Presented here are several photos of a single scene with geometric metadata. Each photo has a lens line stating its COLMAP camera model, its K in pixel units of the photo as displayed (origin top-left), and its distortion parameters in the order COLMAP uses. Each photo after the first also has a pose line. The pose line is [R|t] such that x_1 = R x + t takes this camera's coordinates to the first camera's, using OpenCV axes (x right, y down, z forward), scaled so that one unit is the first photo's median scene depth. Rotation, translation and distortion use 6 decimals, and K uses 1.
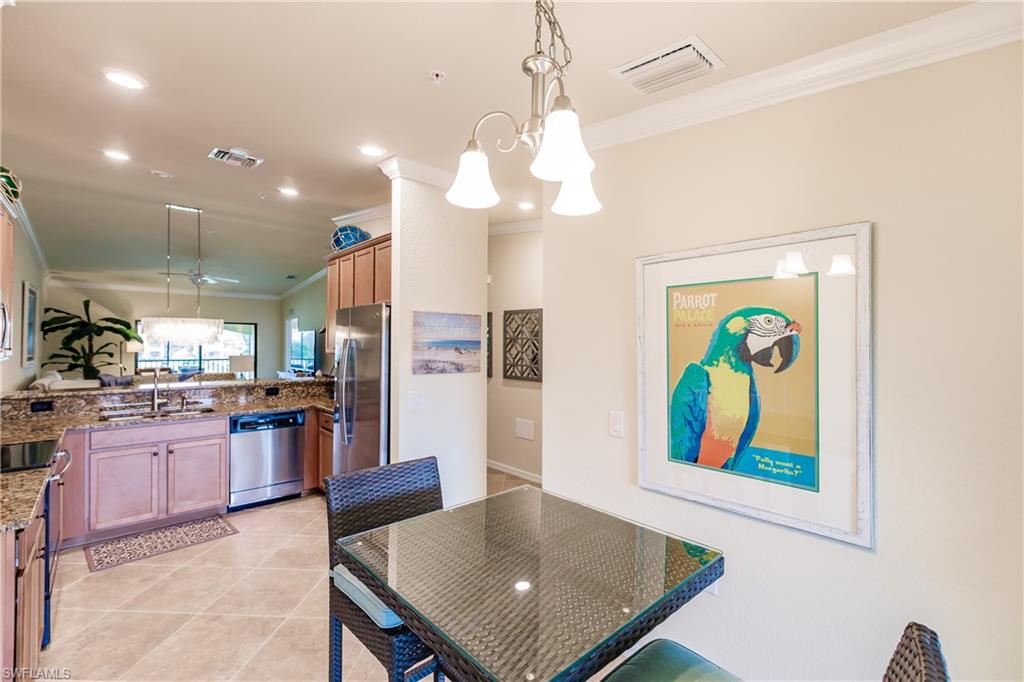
lens RADIAL K [[453.3, 0, 512.5], [0, 453.3, 340.9], [0, 0, 1]] dist [0.003970, -0.003015]
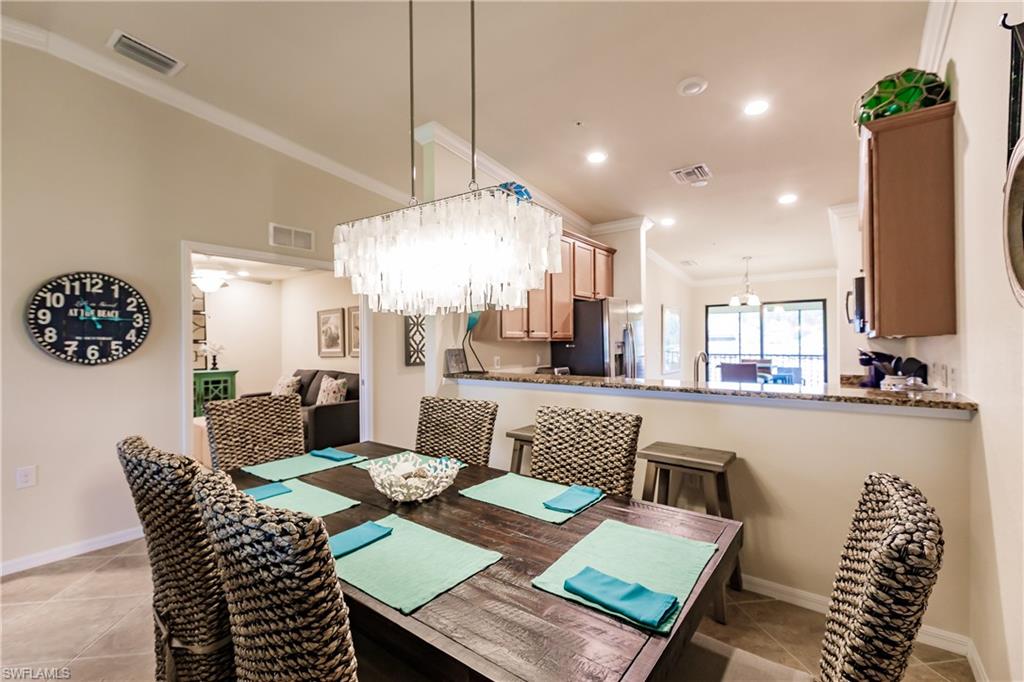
lens RADIAL K [[453.3, 0, 505.4], [0, 453.3, 340.9], [0, 0, 1]] dist [0.003970, -0.003015]
pose [[-0.176636, -0.001870, 0.984274, -0.782971], [0.005987, 0.999978, 0.002975, 0.023134], [-0.984258, 0.006418, -0.176621, 0.771787]]
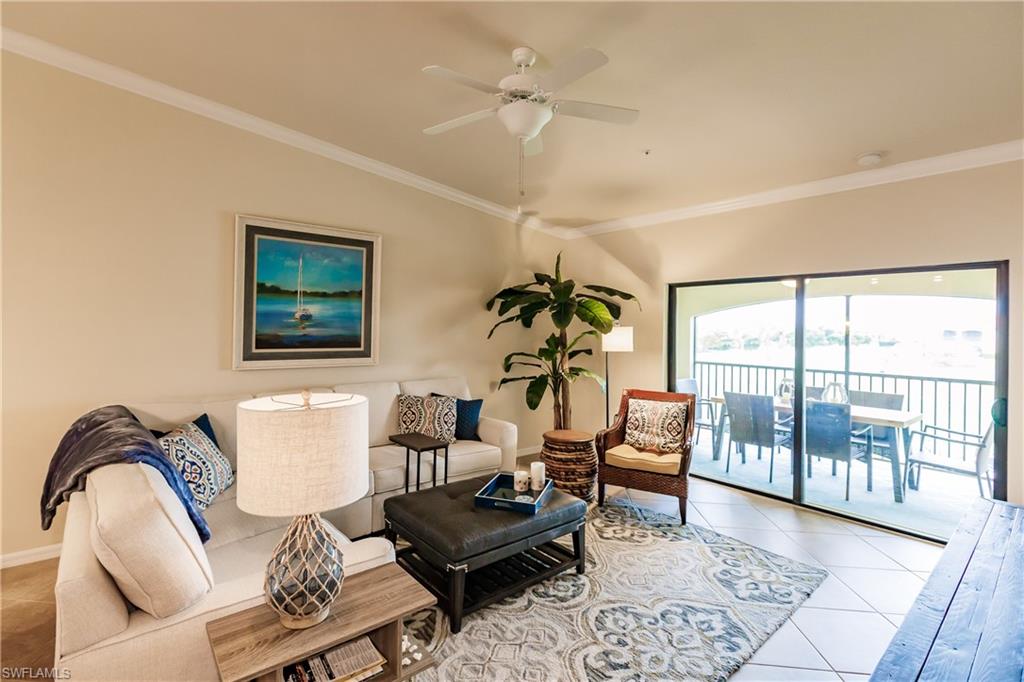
lens RADIAL K [[453.3, 0, 508.1], [0, 453.3, 327.4], [0, 0, 1]] dist [0.003970, -0.003015]
pose [[-0.056746, -0.004694, -0.998378, -0.469462], [-0.012700, 0.999911, -0.003979, 0.004860], [0.998308, 0.012453, -0.056800, 1.166979]]
